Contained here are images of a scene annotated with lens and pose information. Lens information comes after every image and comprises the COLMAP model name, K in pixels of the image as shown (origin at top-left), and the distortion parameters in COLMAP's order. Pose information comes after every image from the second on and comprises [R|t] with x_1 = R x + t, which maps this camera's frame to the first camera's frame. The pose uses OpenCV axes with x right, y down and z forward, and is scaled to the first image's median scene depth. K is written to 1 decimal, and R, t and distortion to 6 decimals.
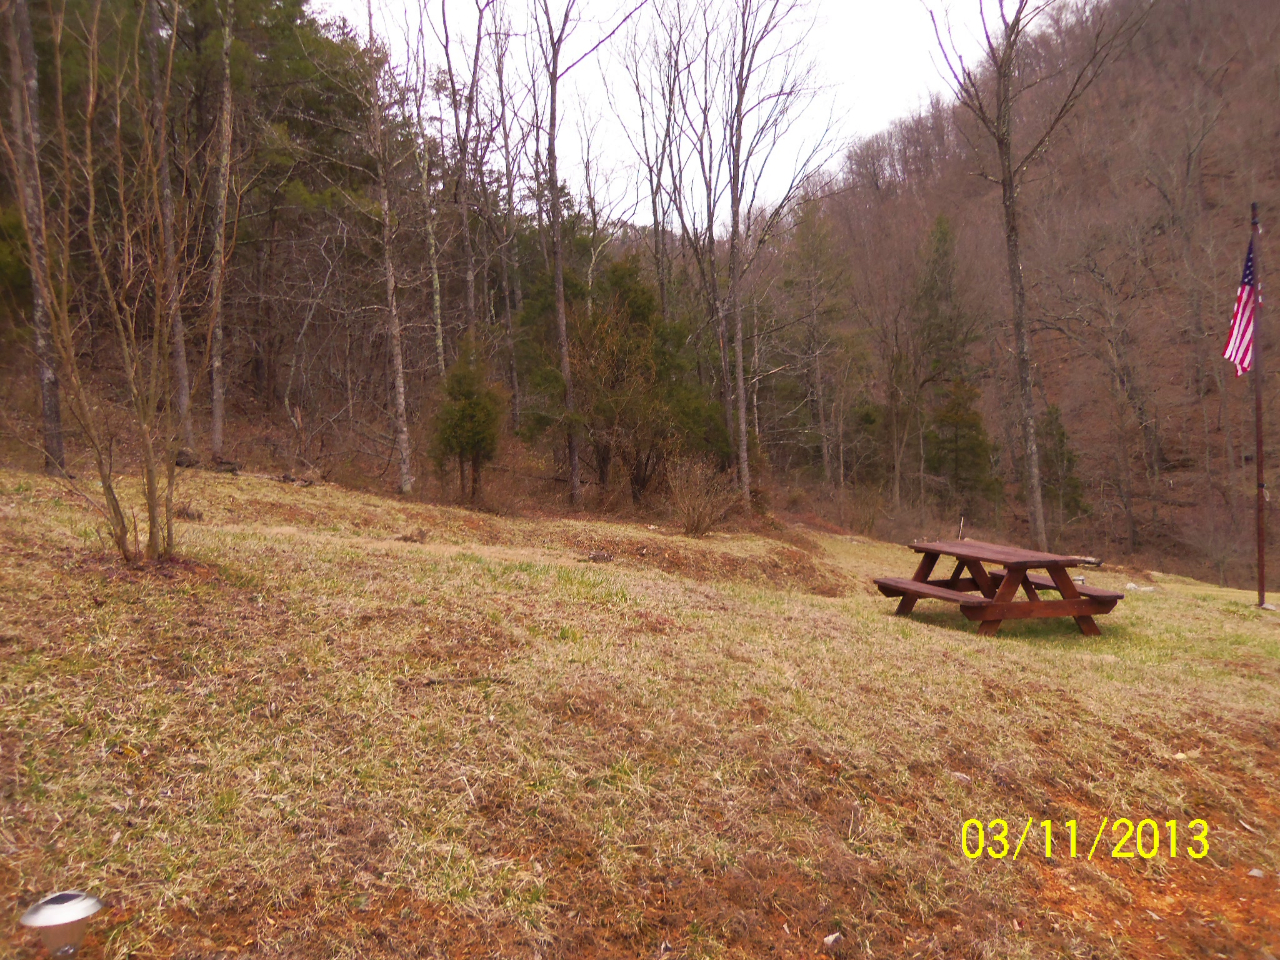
lens RADIAL K [[1072.7, 0, 651.6], [0, 1072.7, 469.1], [0, 0, 1]] dist [-0.013376, 0.013062]
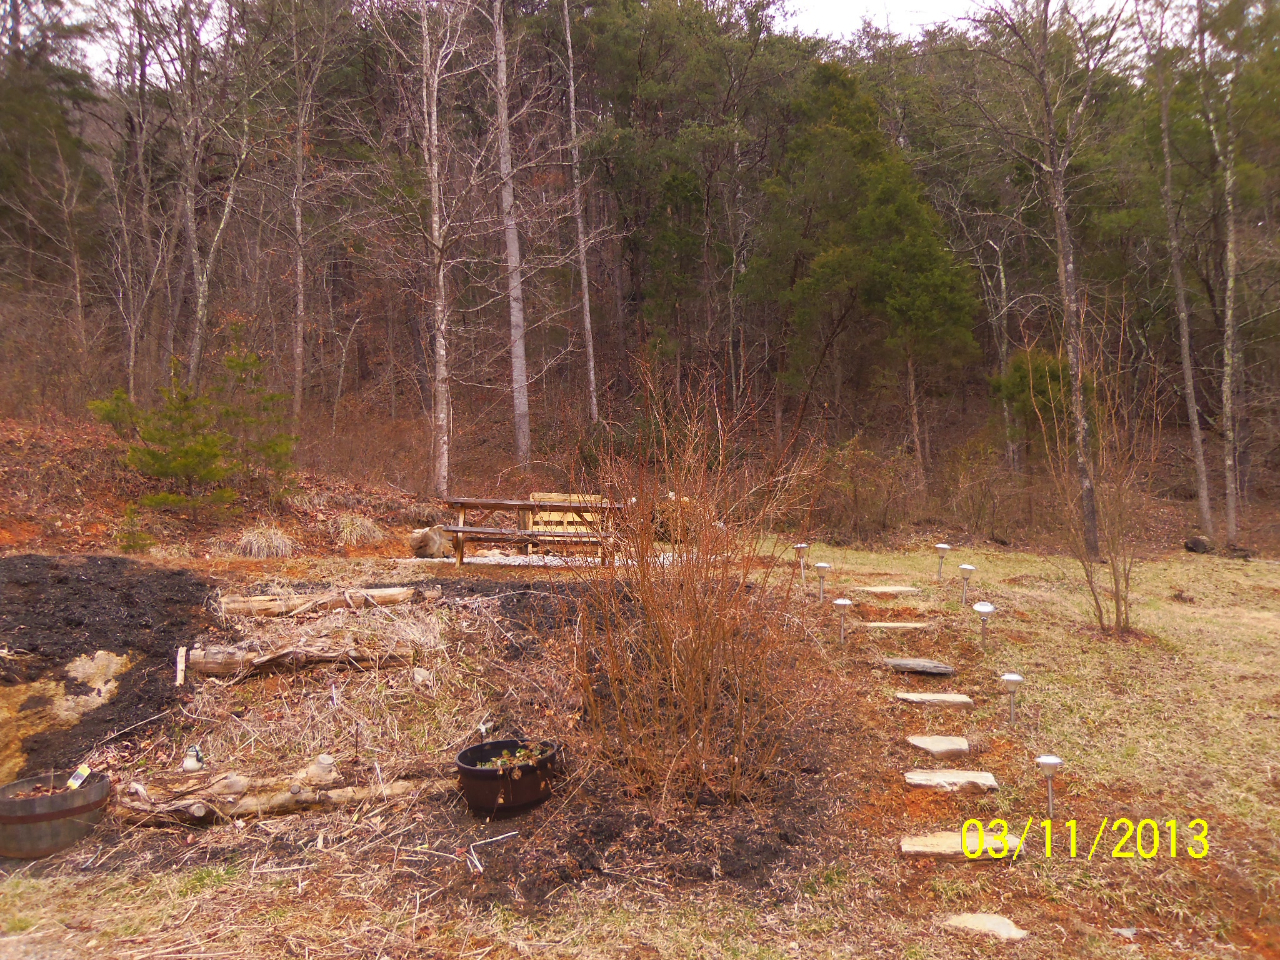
lens RADIAL K [[1072.7, 0, 644.3], [0, 1072.7, 470.5], [0, 0, 1]] dist [-0.013376, 0.013062]
pose [[0.603432, -0.043944, -0.796203, 0.577016], [-0.006311, 0.998186, -0.059875, -0.082364], [0.797390, 0.041156, 0.602060, -0.833148]]
